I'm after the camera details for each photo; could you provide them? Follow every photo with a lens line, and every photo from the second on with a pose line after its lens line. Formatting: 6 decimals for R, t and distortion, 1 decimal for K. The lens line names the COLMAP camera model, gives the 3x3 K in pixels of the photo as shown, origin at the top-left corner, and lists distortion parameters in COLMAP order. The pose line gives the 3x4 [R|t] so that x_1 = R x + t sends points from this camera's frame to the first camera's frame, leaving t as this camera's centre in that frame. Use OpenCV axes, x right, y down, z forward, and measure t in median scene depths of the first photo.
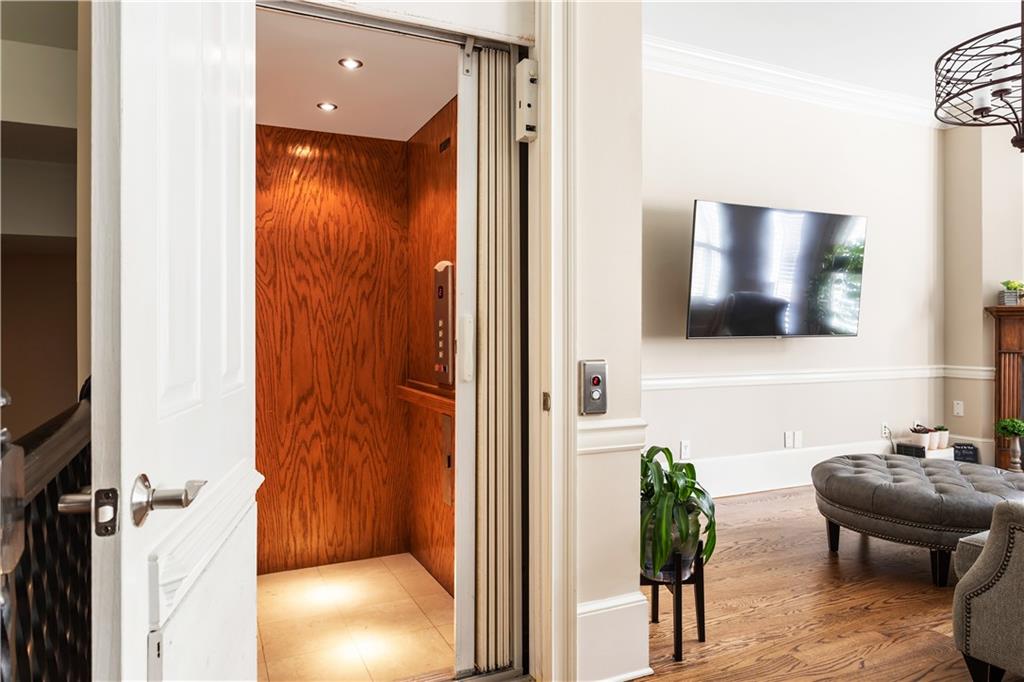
lens RADIAL K [[657.1, 0, 500.0], [0, 657.1, 325.1], [0, 0, 1]] dist [-0.008997, -0.001159]
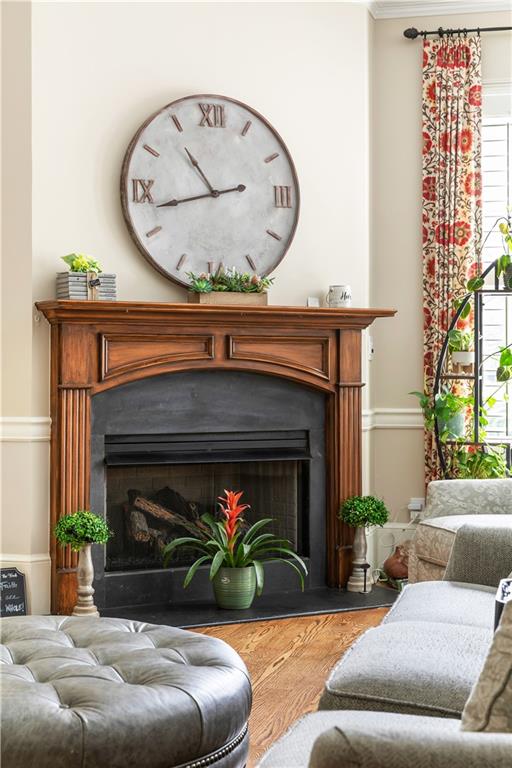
lens RADIAL K [[1295.1, 0, 249.7], [0, 1295.1, 336.0], [0, 0, 1]] dist [0.020051, 0.000000]
pose [[0.637535, 0.015367, 0.770268, 0.053864], [-0.002591, 0.999838, -0.017802, 0.017852], [-0.770417, 0.009353, 0.637471, 0.213093]]
